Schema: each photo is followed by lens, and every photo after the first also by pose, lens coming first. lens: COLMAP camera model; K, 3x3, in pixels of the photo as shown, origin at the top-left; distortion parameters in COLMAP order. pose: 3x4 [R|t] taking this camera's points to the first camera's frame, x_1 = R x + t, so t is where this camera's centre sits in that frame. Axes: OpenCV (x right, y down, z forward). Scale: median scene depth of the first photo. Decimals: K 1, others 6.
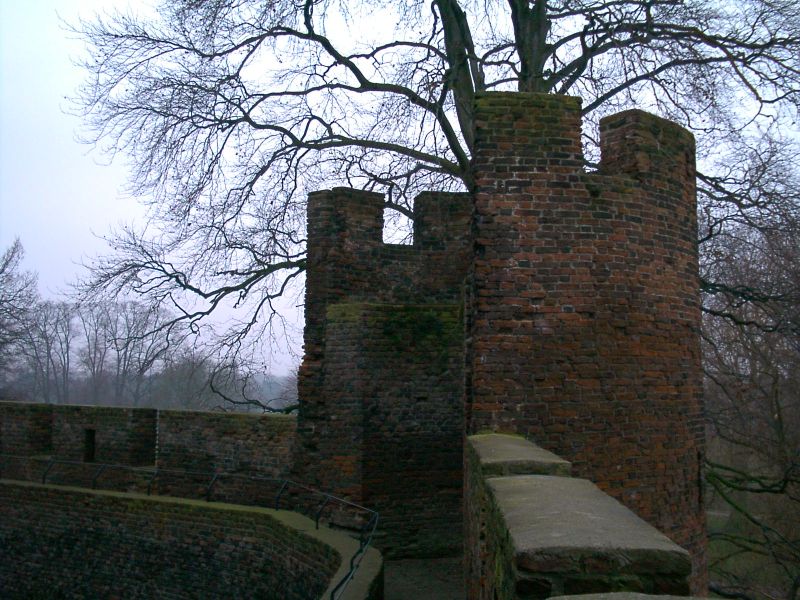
lens RADIAL K [[902.4, 0, 401.6], [0, 902.4, 299.4], [0, 0, 1]] dist [-0.054987, 0.000000]
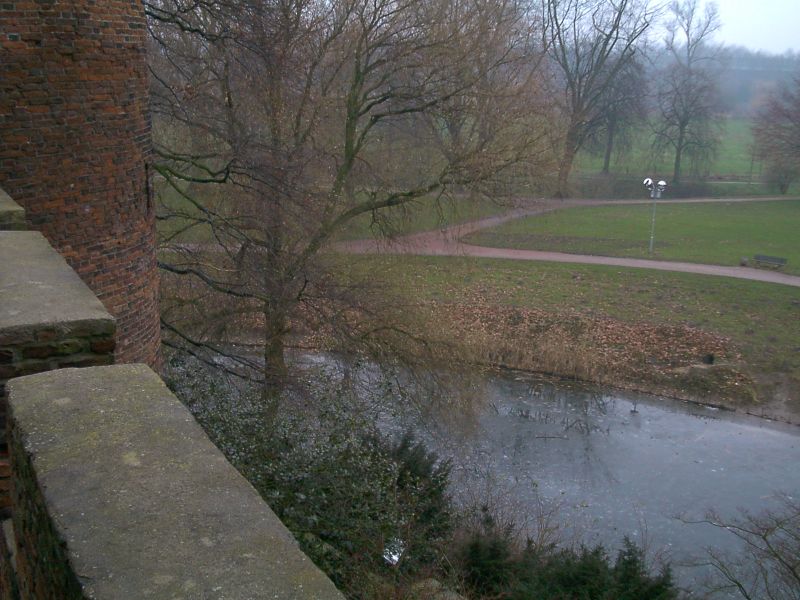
lens RADIAL K [[902.4, 0, 399.9], [0, 902.4, 301.2], [0, 0, 1]] dist [-0.054987, 0.000000]
pose [[0.841851, -0.127407, 0.524457, -0.011561], [-0.072967, 0.935948, 0.344496, -0.085998], [-0.534755, -0.328282, 0.778632, -0.107623]]
